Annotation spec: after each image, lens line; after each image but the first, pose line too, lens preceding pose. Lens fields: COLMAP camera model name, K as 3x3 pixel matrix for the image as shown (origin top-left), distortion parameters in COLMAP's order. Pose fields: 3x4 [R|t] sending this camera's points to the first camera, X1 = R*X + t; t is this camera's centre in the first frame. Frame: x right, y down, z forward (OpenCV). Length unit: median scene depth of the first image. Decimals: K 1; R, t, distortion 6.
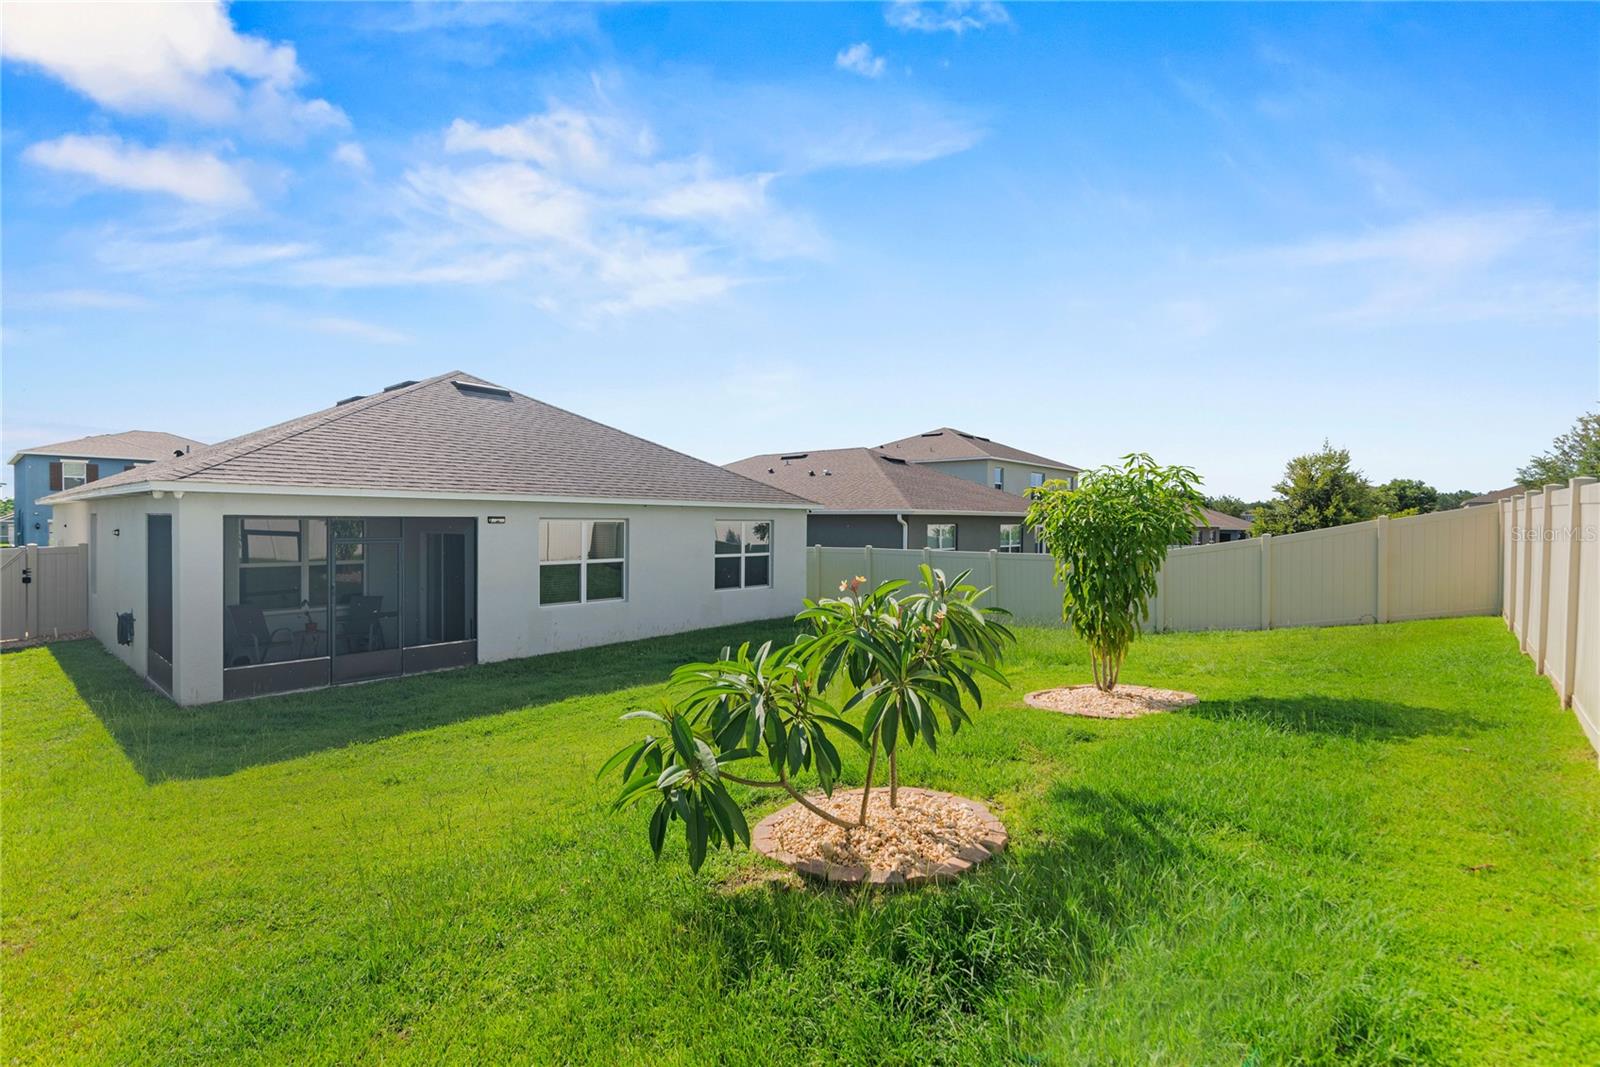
lens RADIAL K [[715.3, 0, 800.6], [0, 715.3, 531.4], [0, 0, 1]] dist [0.011064, -0.000894]
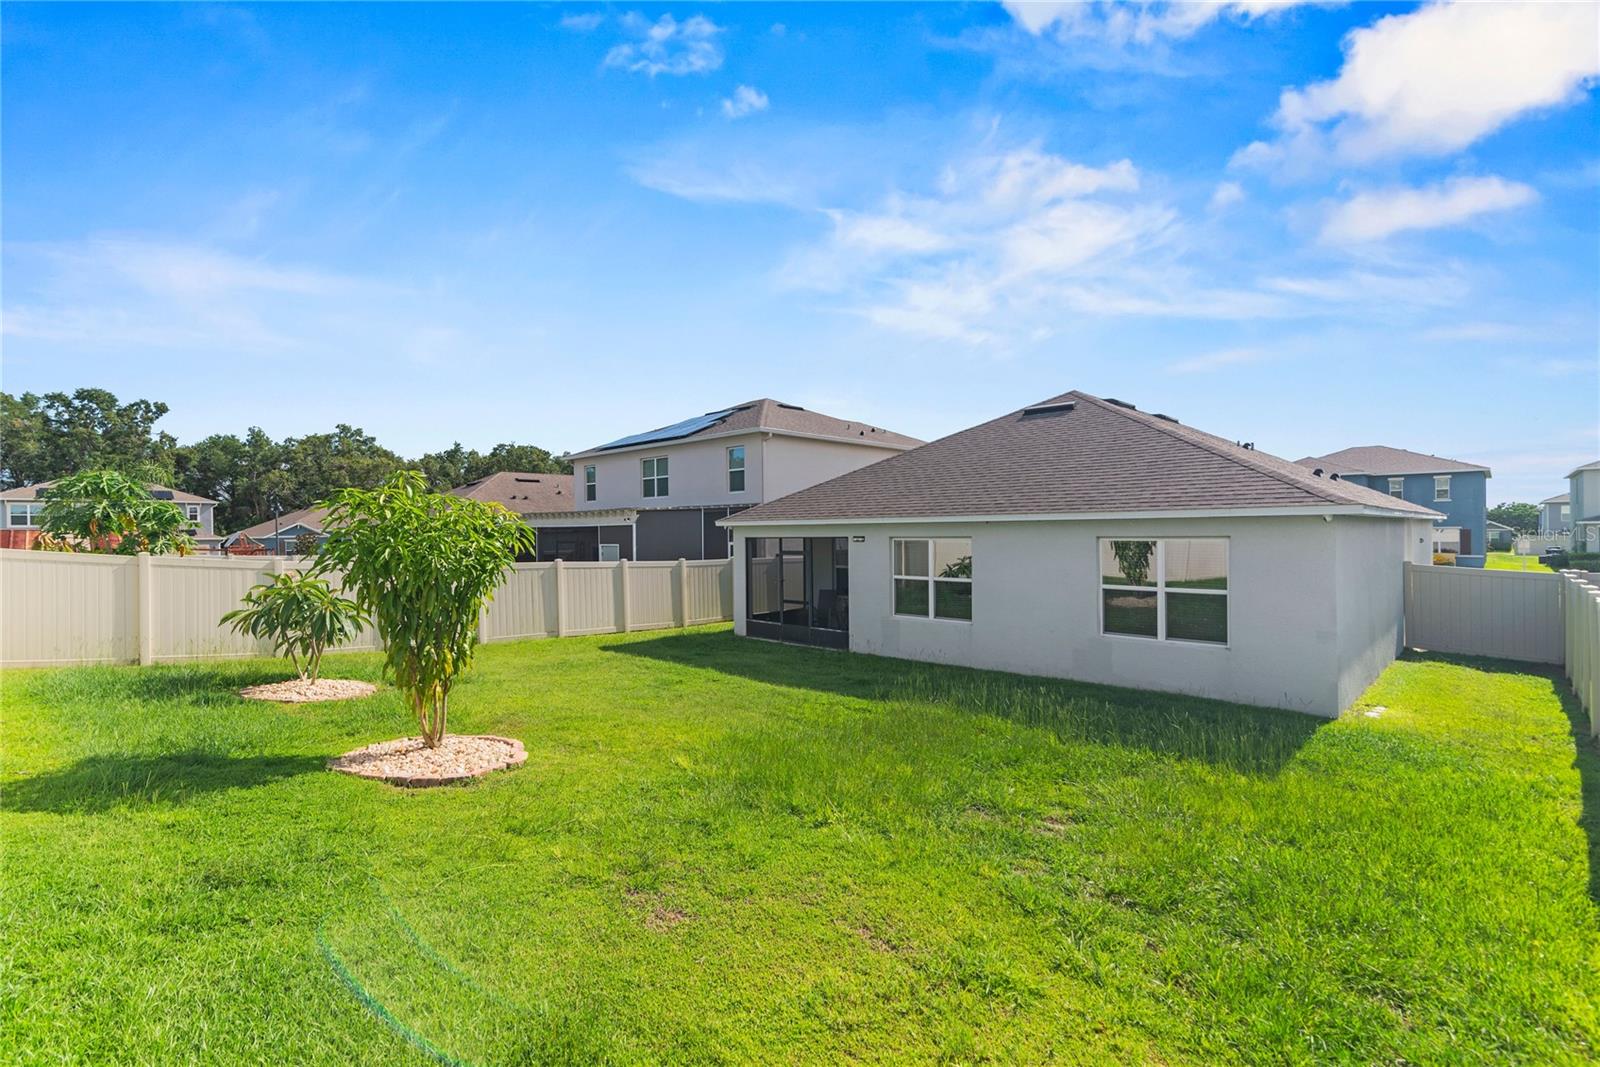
lens RADIAL K [[715.3, 0, 800.6], [0, 715.3, 531.4], [0, 0, 1]] dist [0.011064, -0.000894]
pose [[-0.052657, -0.020355, -0.998405, 0.738632], [-0.014761, 0.999699, -0.019603, -0.003482], [0.998504, 0.013705, -0.052942, 0.856744]]
